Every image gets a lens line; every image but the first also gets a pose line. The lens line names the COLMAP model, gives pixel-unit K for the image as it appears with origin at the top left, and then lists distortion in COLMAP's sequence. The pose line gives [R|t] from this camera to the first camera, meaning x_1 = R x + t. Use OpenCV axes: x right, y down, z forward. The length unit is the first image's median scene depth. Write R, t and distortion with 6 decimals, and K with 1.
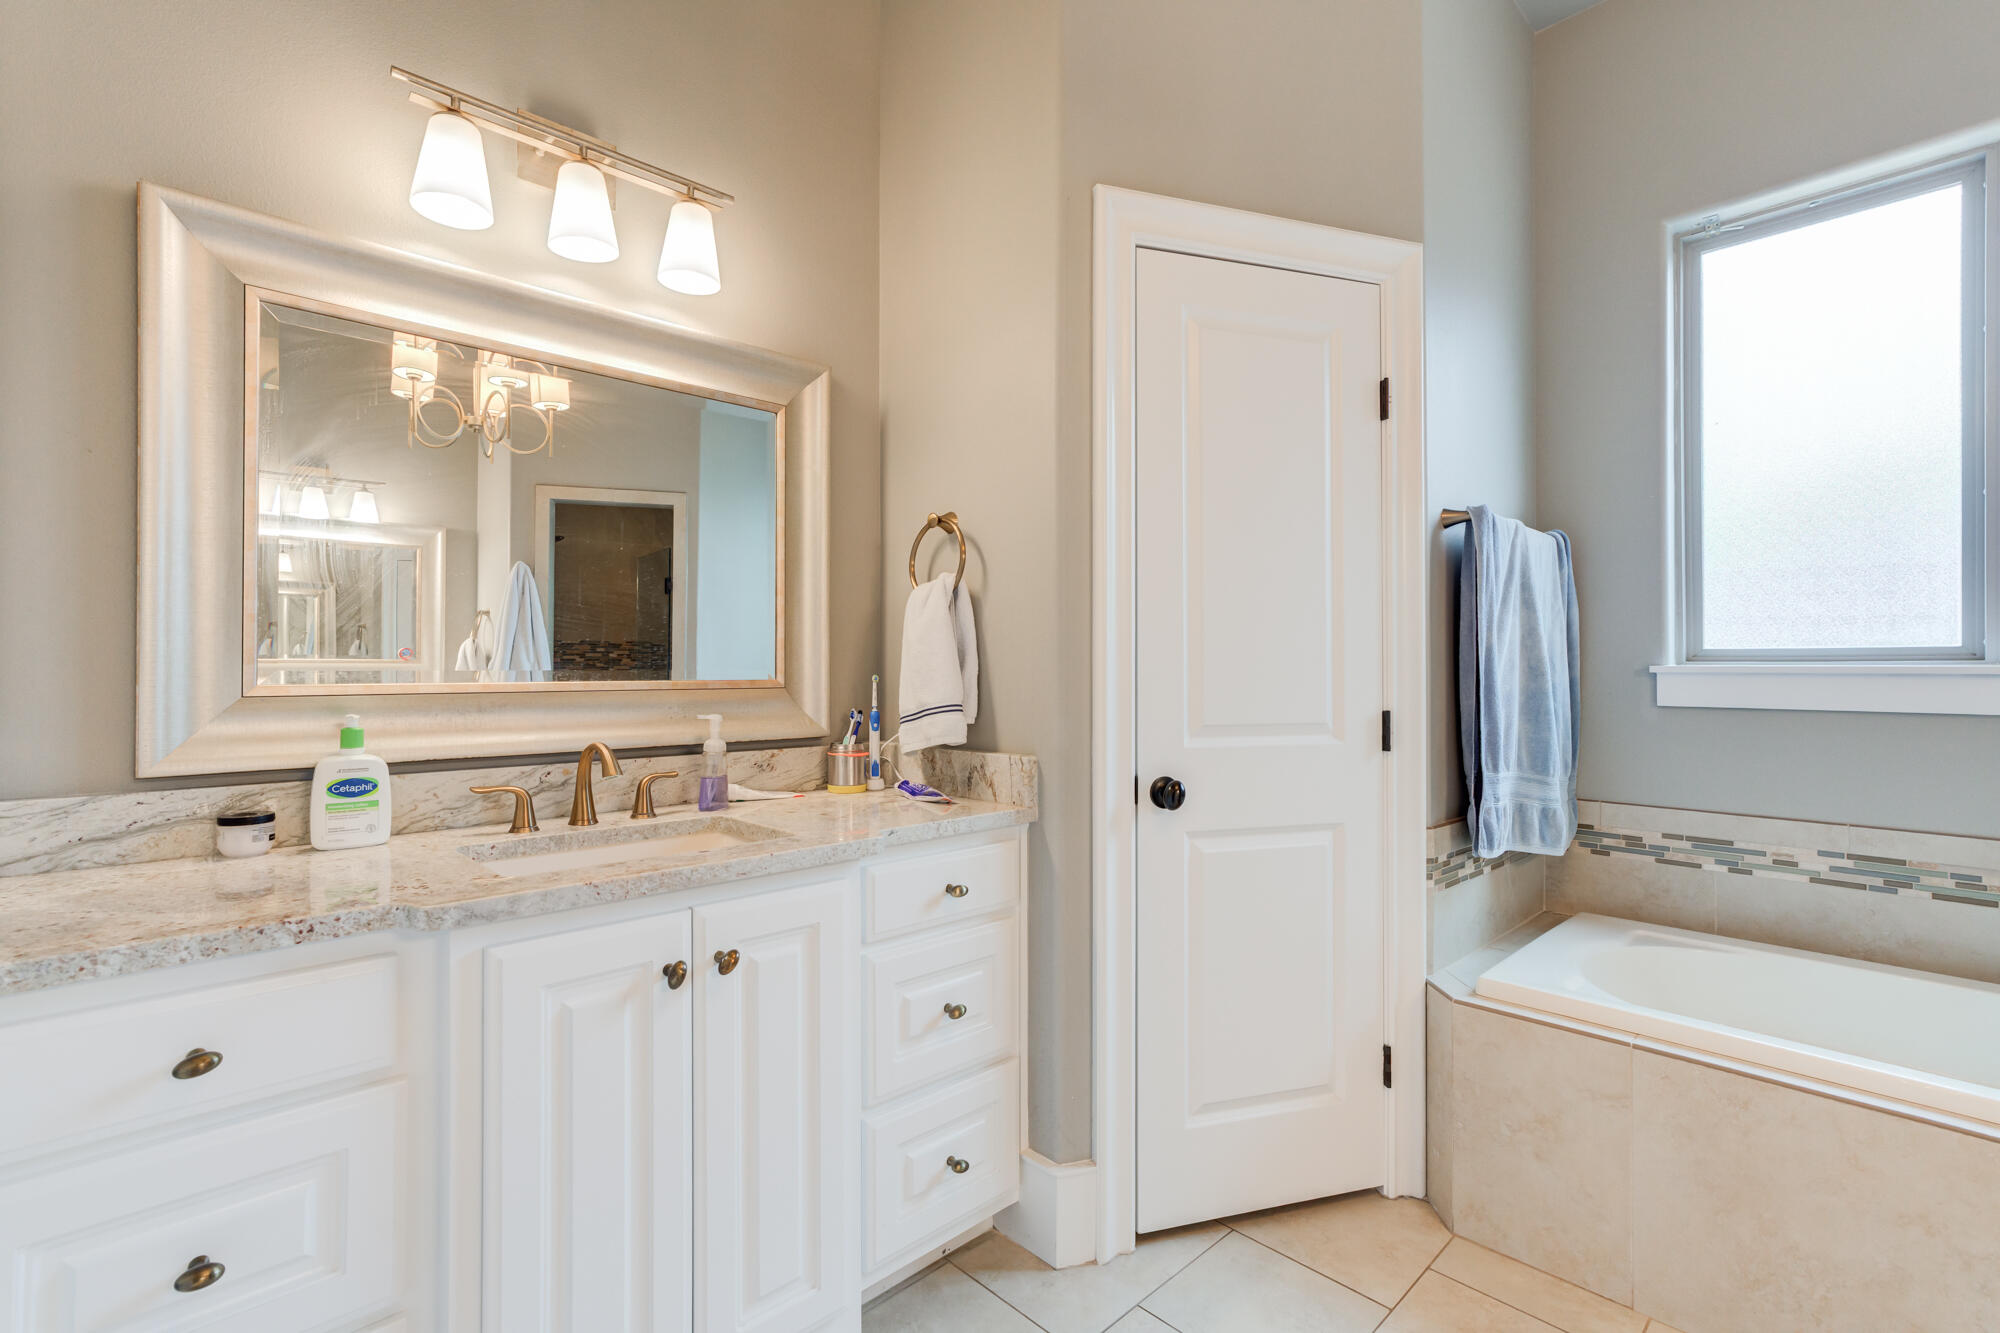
lens RADIAL K [[922.8, 0, 1001.5], [0, 922.8, 648.5], [0, 0, 1]] dist [-0.022034, 0.018533]
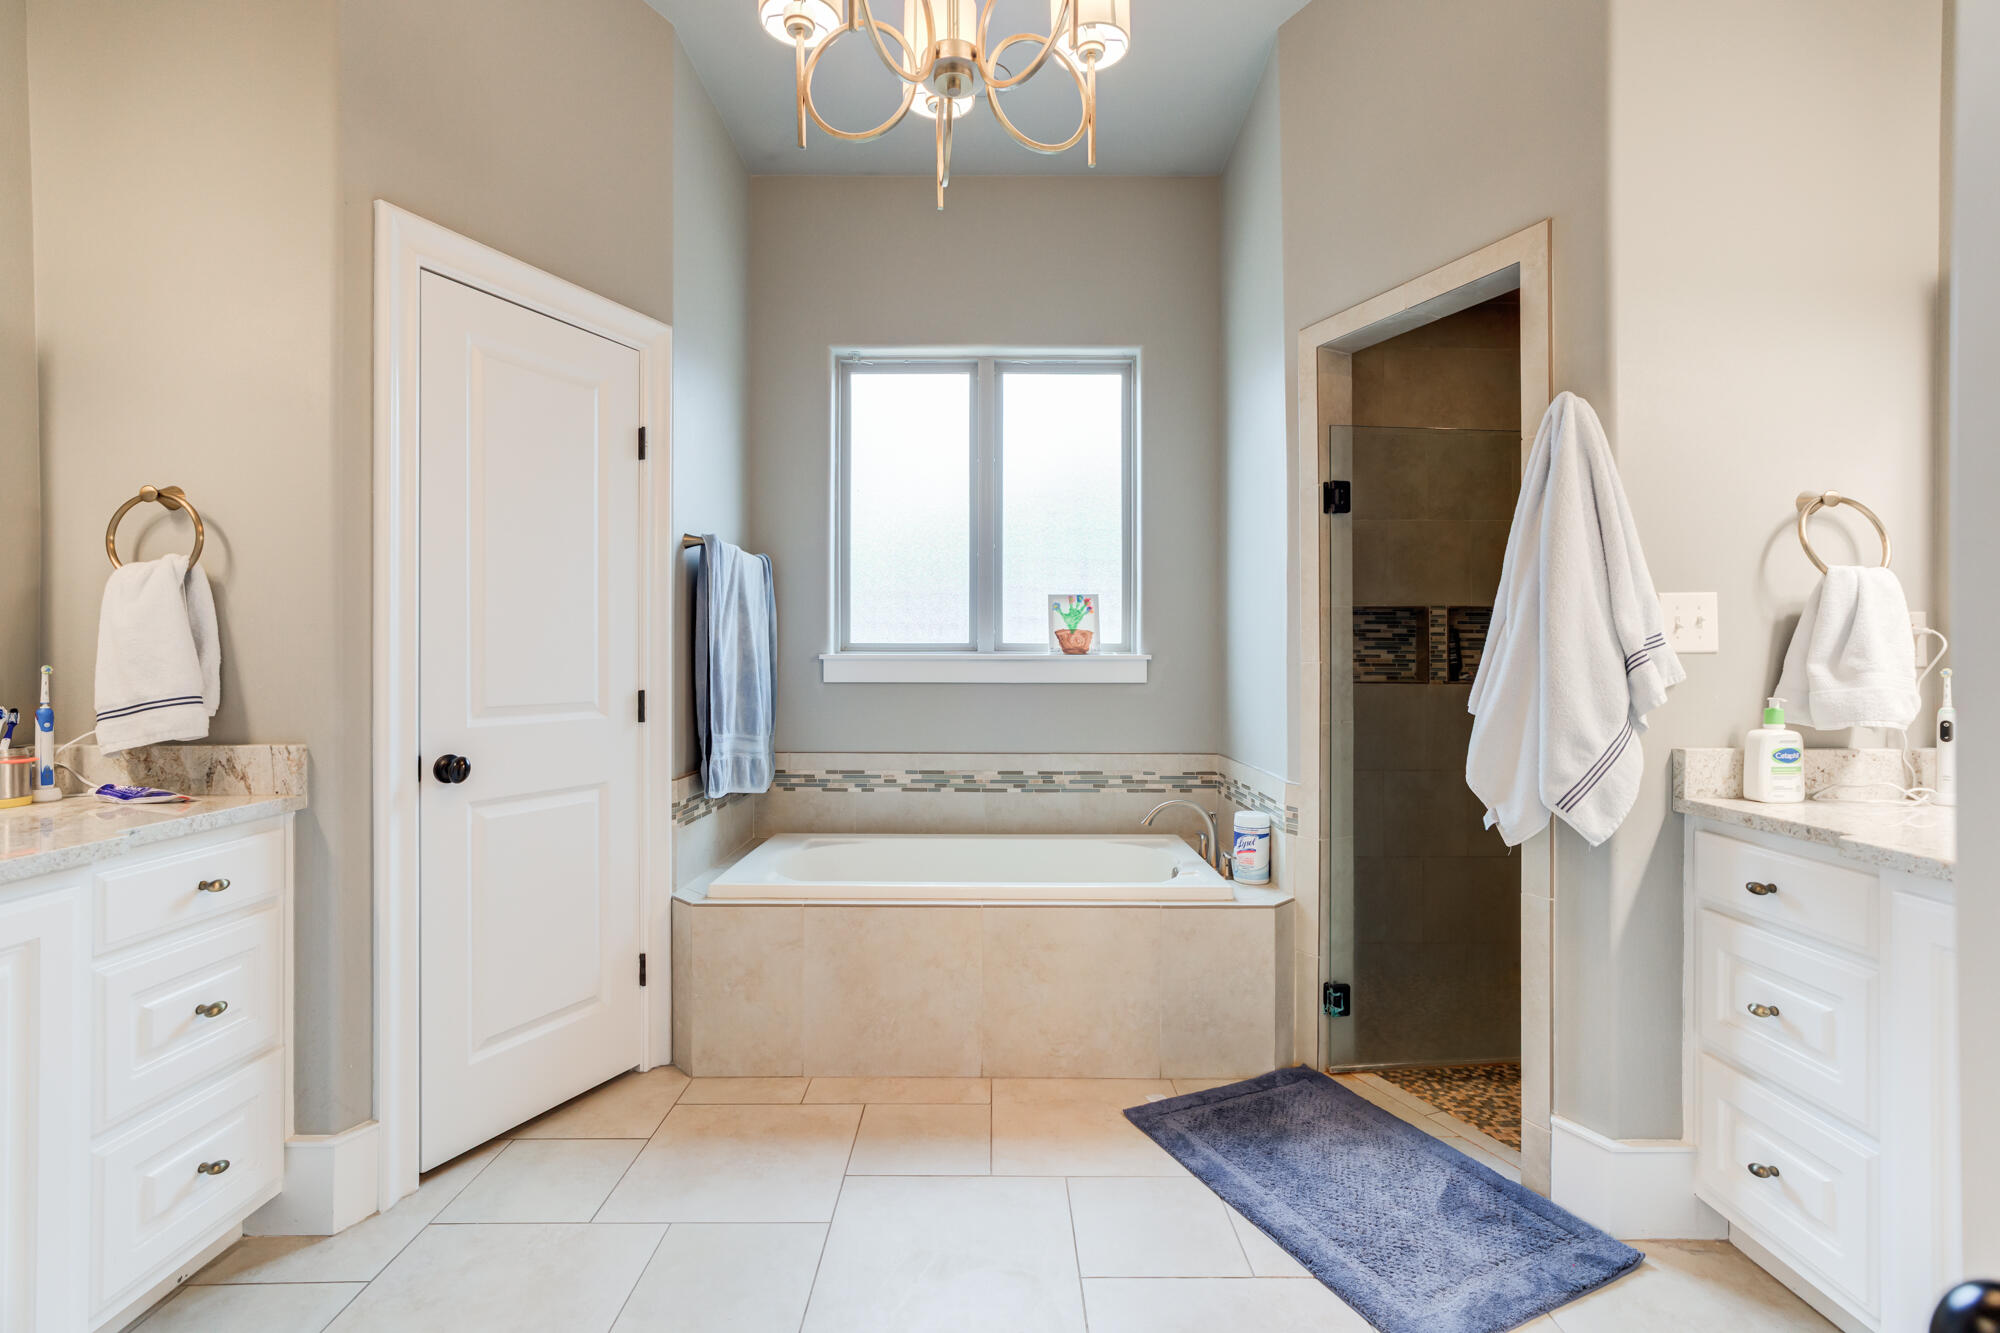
lens RADIAL K [[912.1, 0, 989.8], [0, 912.1, 672.5], [0, 0, 1]] dist [-0.023250, 0.017705]
pose [[0.707757, -0.014115, 0.706315, -0.123561], [-0.014825, 0.999283, 0.034825, -0.007414], [-0.706301, -0.035119, 0.707040, -0.218582]]
